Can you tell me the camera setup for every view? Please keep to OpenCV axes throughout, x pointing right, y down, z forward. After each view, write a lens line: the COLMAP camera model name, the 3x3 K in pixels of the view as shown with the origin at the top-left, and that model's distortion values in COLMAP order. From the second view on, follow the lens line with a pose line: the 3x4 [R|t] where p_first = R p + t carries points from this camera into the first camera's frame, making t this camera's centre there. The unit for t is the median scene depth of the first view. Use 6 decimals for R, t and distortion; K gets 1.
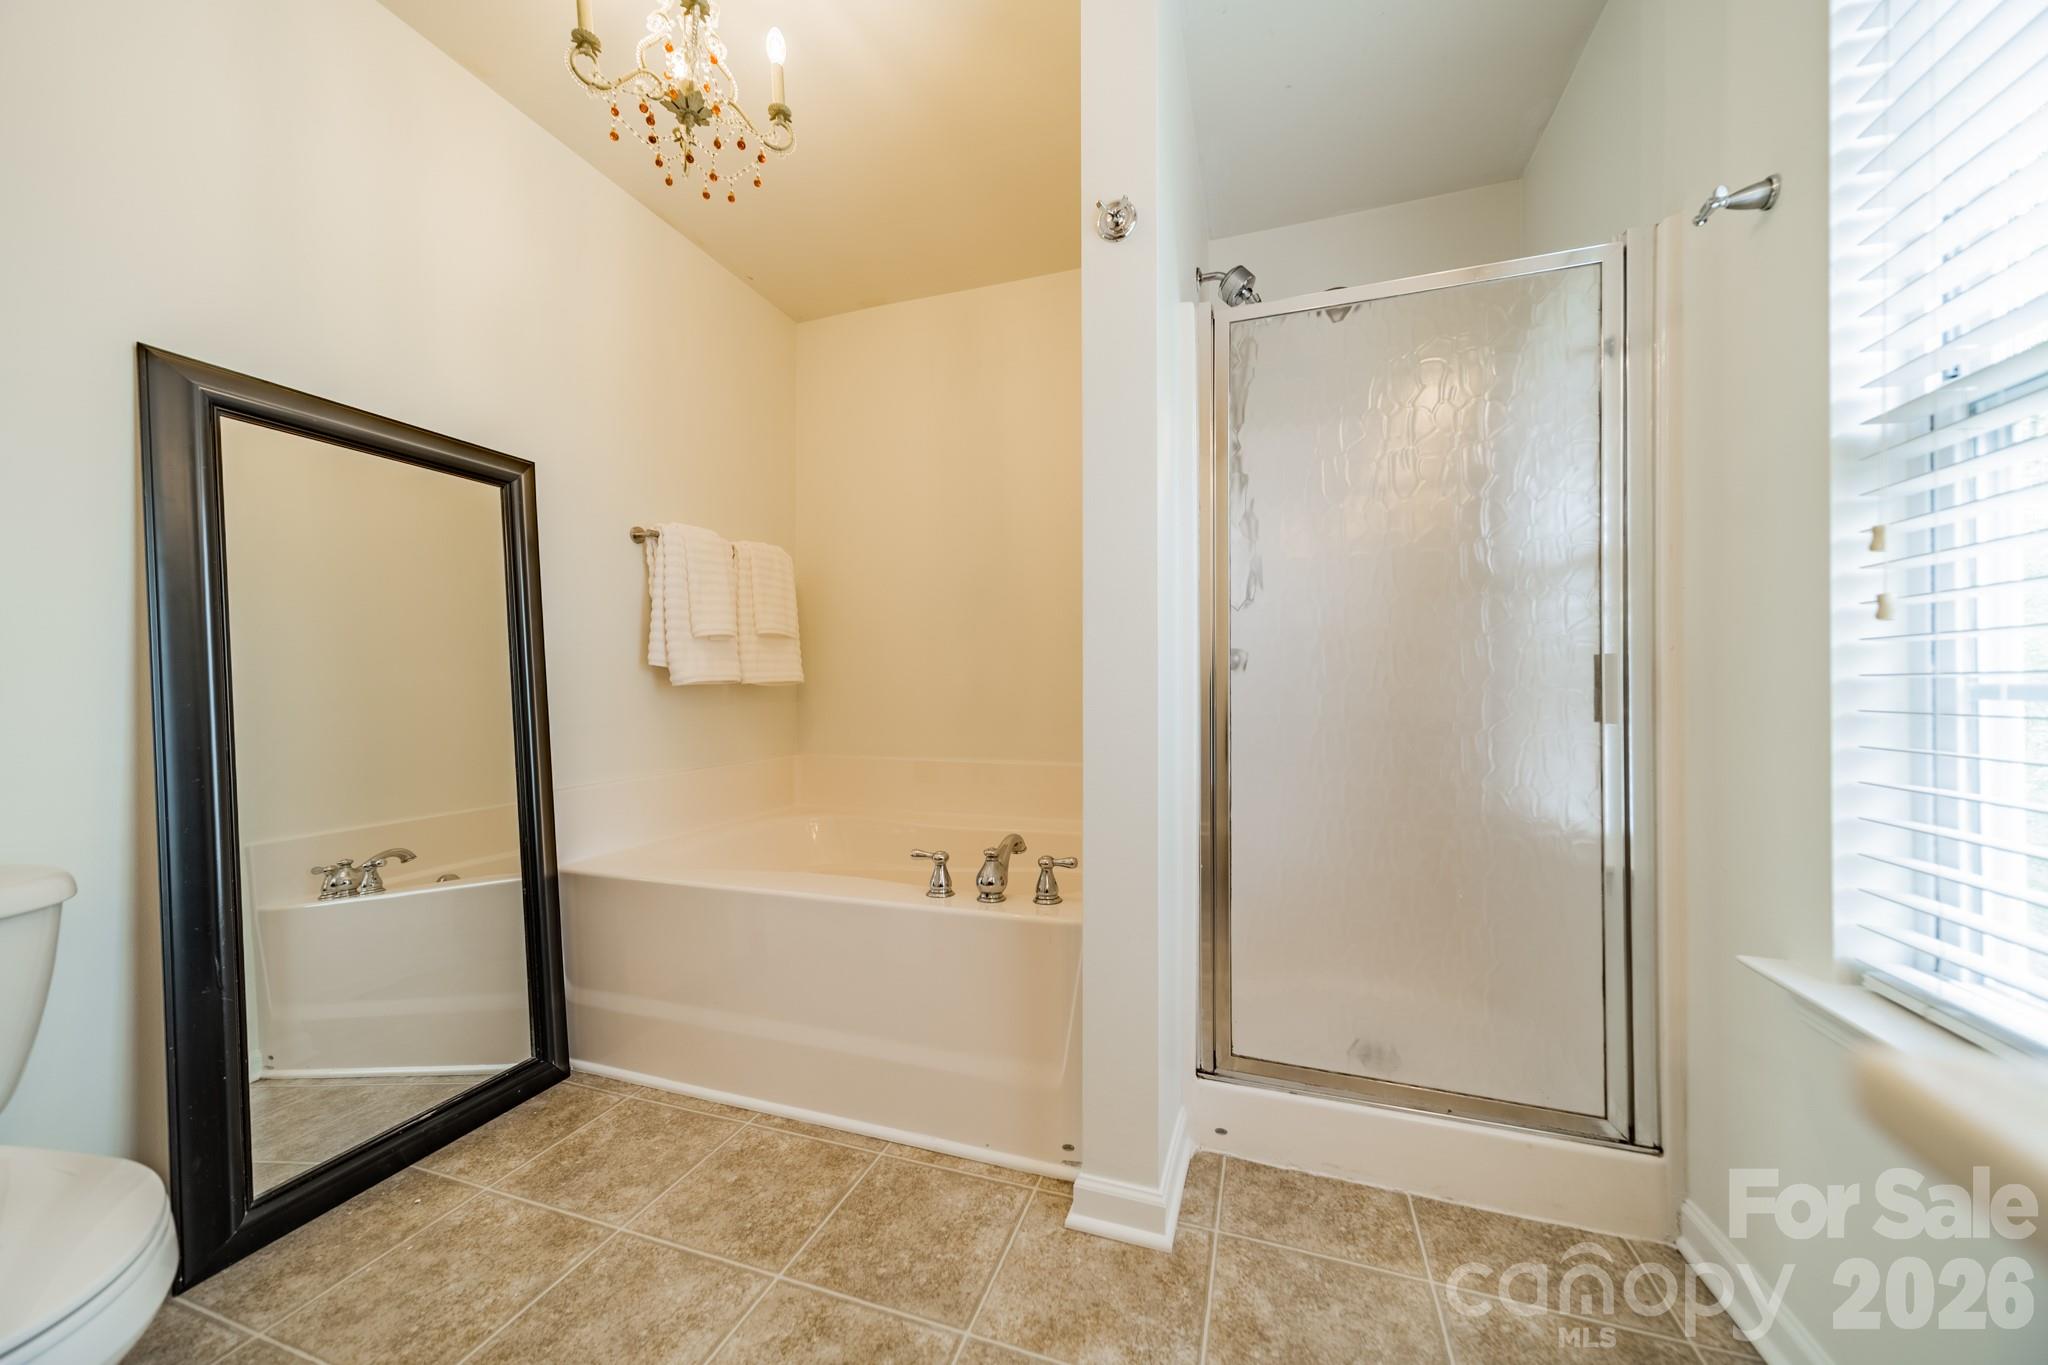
lens RADIAL K [[722.3, 0, 1031.4], [0, 722.3, 677.6], [0, 0, 1]] dist [0.009333, 0.000201]
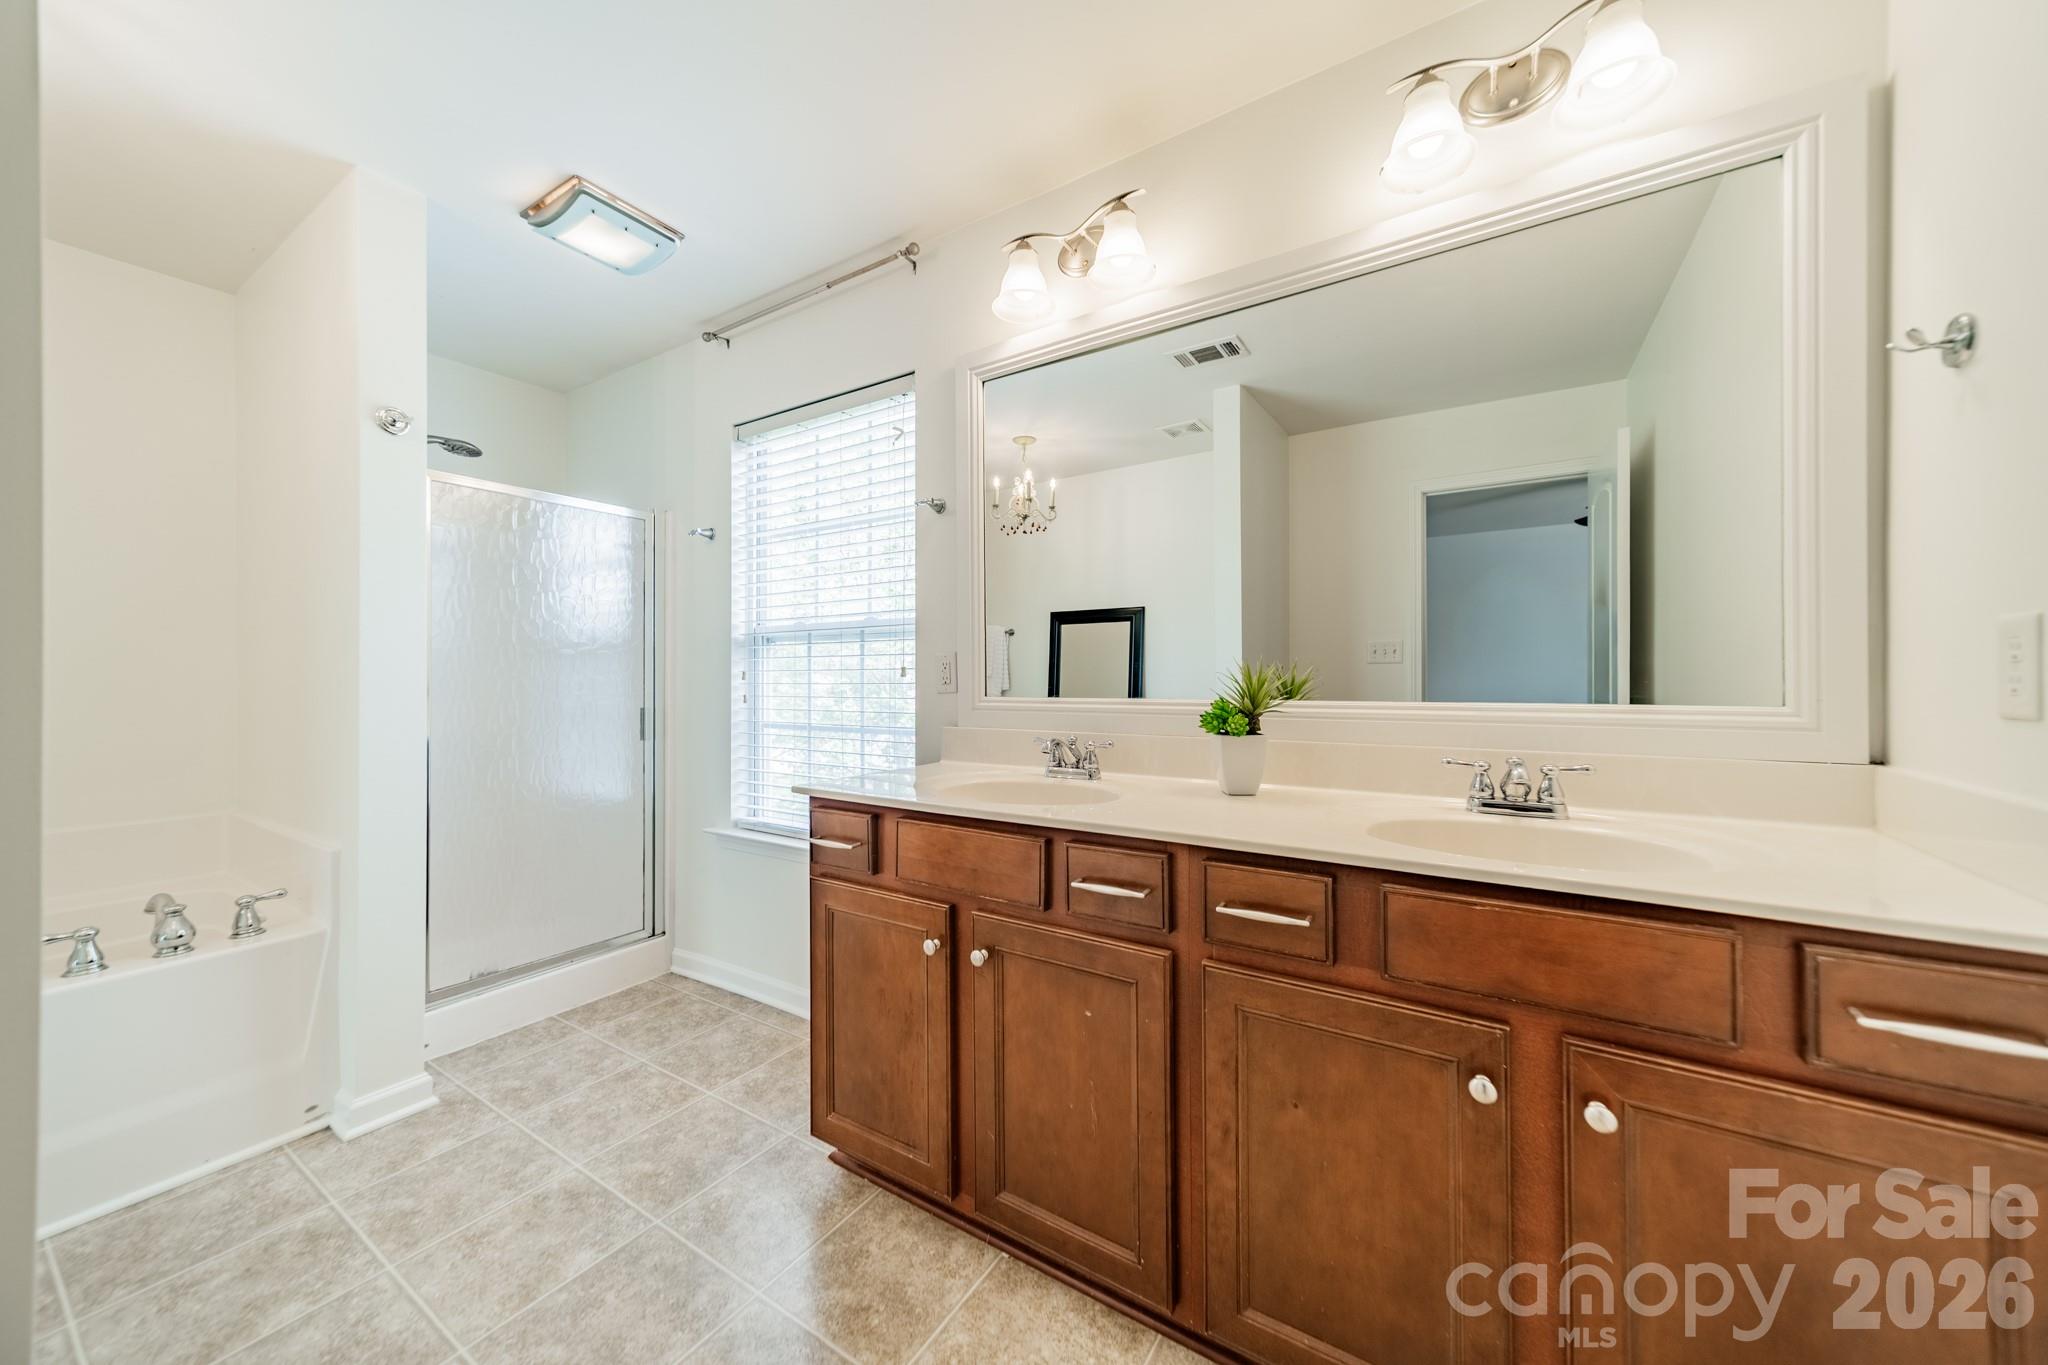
lens RADIAL K [[722.3, 0, 1019.8], [0, 722.3, 671.3], [0, 0, 1]] dist [0.009333, 0.000201]
pose [[0.259282, 0.004633, 0.965790, -0.993476], [-0.007201, 0.999970, -0.002864, -0.145163], [-0.965775, -0.006212, 0.259308, -0.606944]]
